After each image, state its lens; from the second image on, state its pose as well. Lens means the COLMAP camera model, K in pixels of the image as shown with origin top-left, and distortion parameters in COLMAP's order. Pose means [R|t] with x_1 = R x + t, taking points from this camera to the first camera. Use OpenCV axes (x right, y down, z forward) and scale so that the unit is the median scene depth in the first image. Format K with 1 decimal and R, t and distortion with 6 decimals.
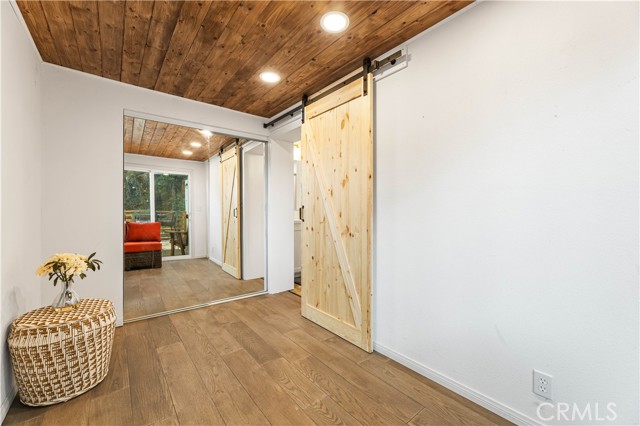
lens RADIAL K [[255.2, 0, 324.9], [0, 255.2, 213.6], [0, 0, 1]] dist [-0.001277, -0.000287]
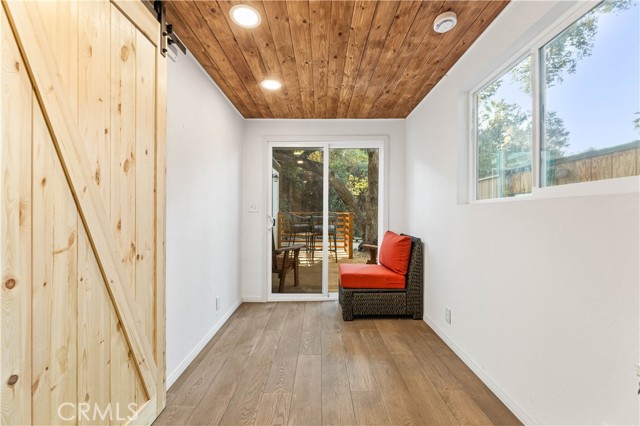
lens RADIAL K [[255.2, 0, 324.9], [0, 255.2, 213.6], [0, 0, 1]] dist [-0.001277, -0.000287]
pose [[-0.776624, -0.006518, 0.629931, -0.597046], [0.003846, 0.999879, 0.015087, -0.024939], [-0.629953, 0.014140, -0.776504, 1.170977]]
